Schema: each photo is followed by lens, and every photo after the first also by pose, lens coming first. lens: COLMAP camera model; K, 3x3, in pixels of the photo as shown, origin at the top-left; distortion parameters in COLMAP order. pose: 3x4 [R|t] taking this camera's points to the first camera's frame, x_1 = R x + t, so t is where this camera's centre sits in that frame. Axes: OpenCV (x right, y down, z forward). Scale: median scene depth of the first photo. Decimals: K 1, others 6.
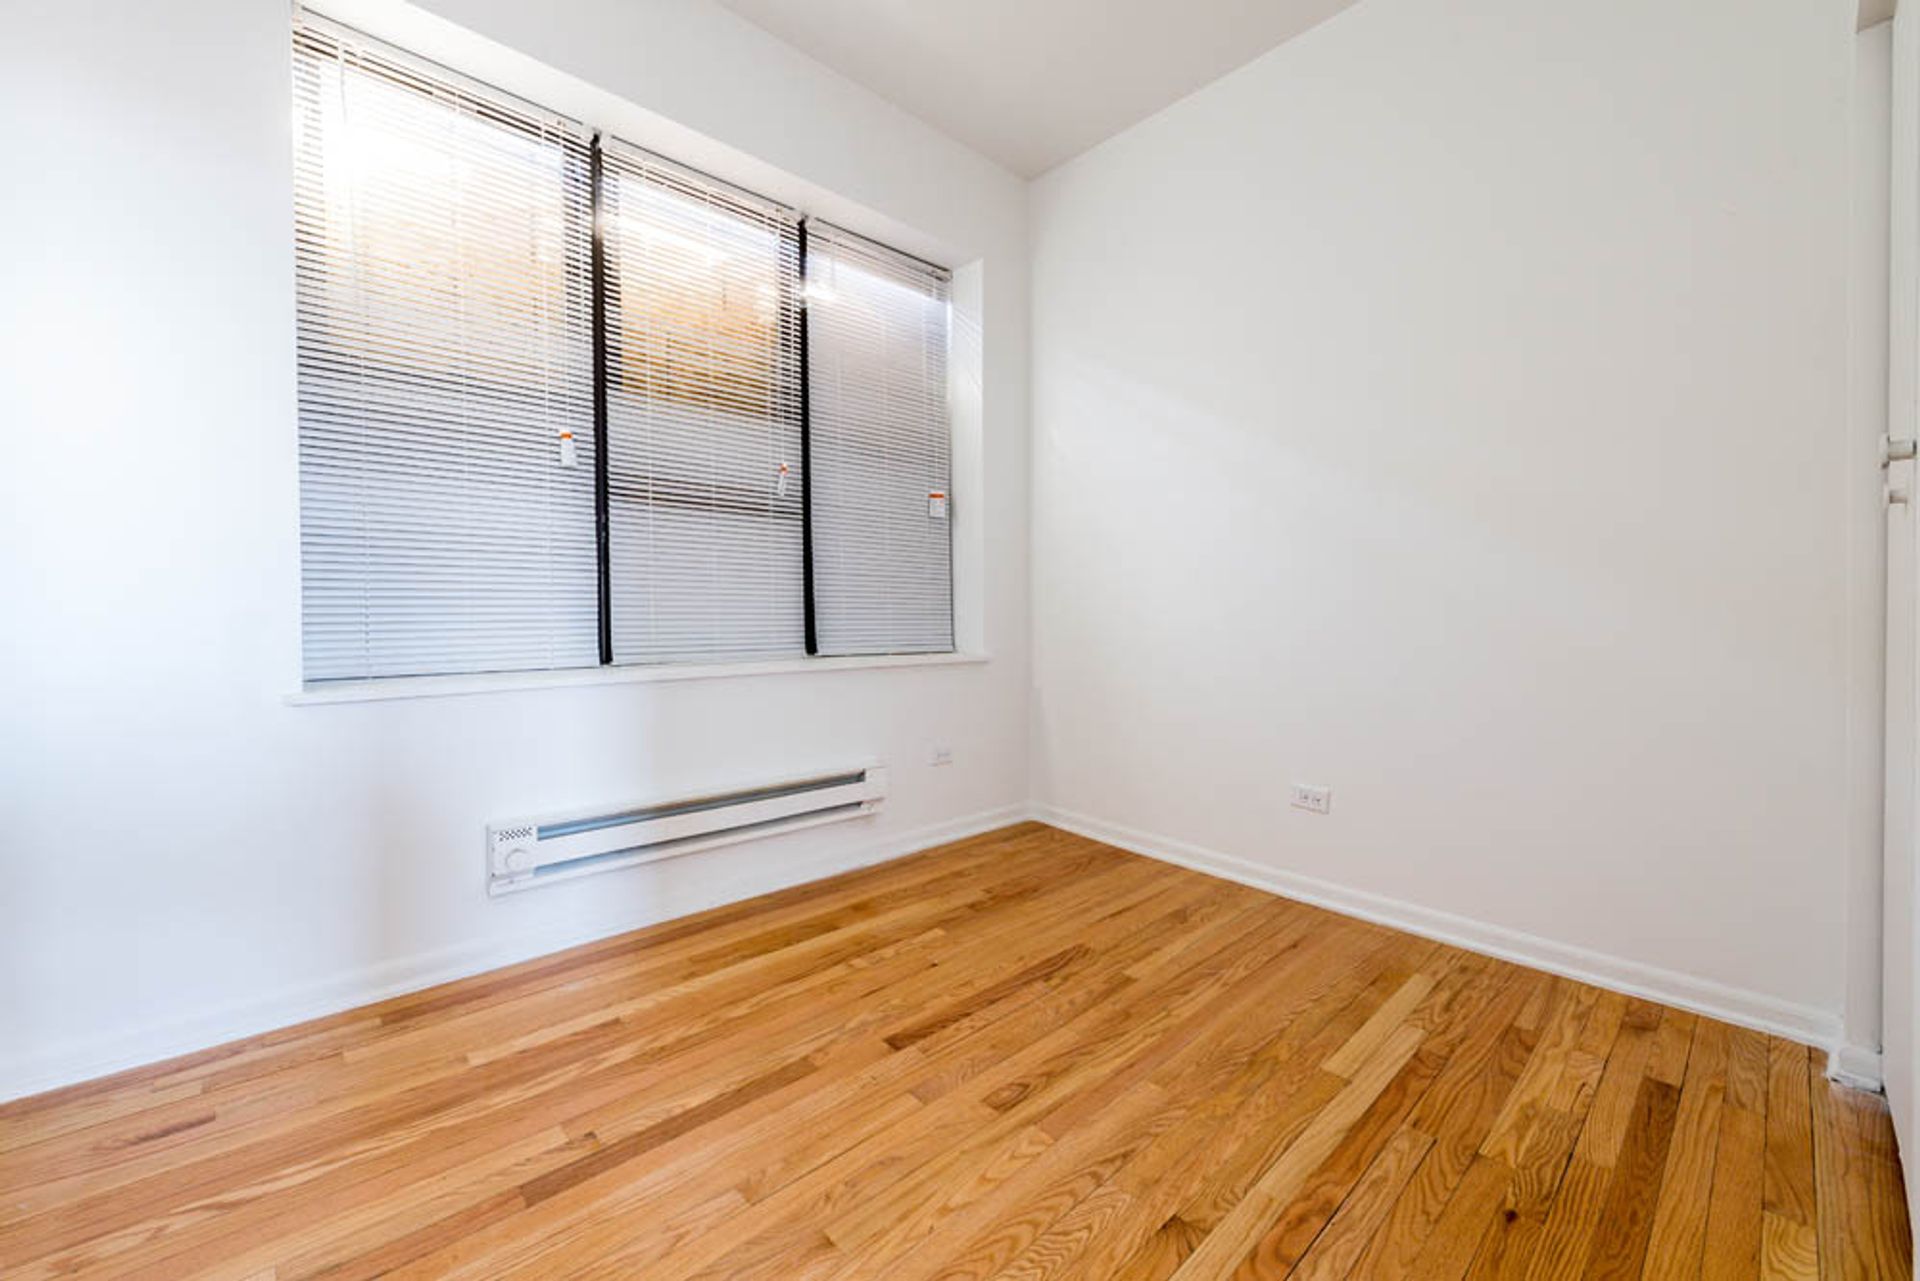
lens RADIAL K [[782.8, 0, 914.4], [0, 782.8, 622.6], [0, 0, 1]] dist [0.013296, -0.004919]
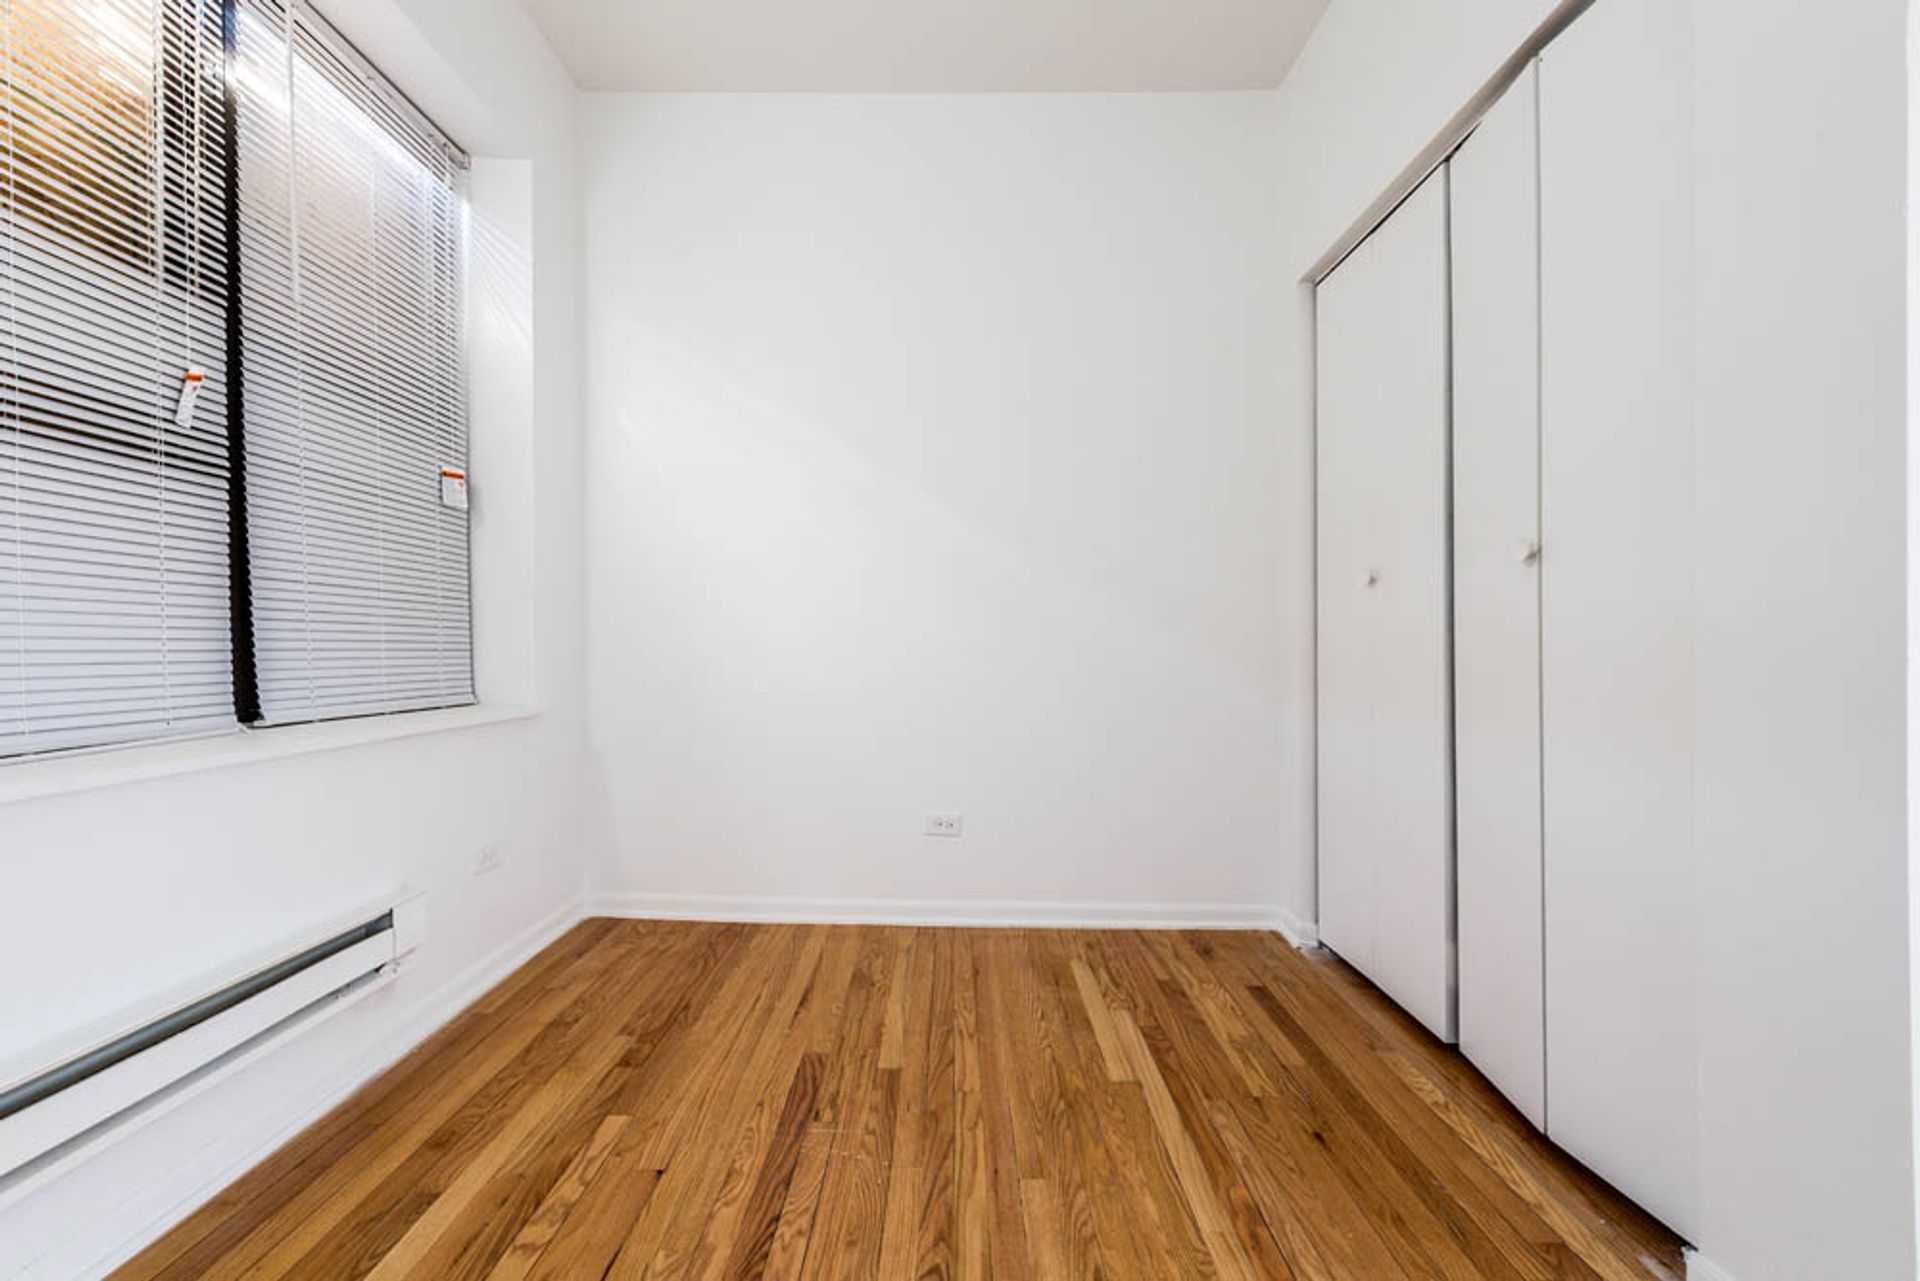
lens RADIAL K [[782.8, 0, 968.2], [0, 782.8, 638.4], [0, 0, 1]] dist [0.013296, -0.004919]
pose [[0.652653, 0.004066, 0.757646, -0.313897], [0.010384, 0.999844, -0.014311, -0.008997], [-0.757586, 0.017207, 0.652509, 0.349572]]
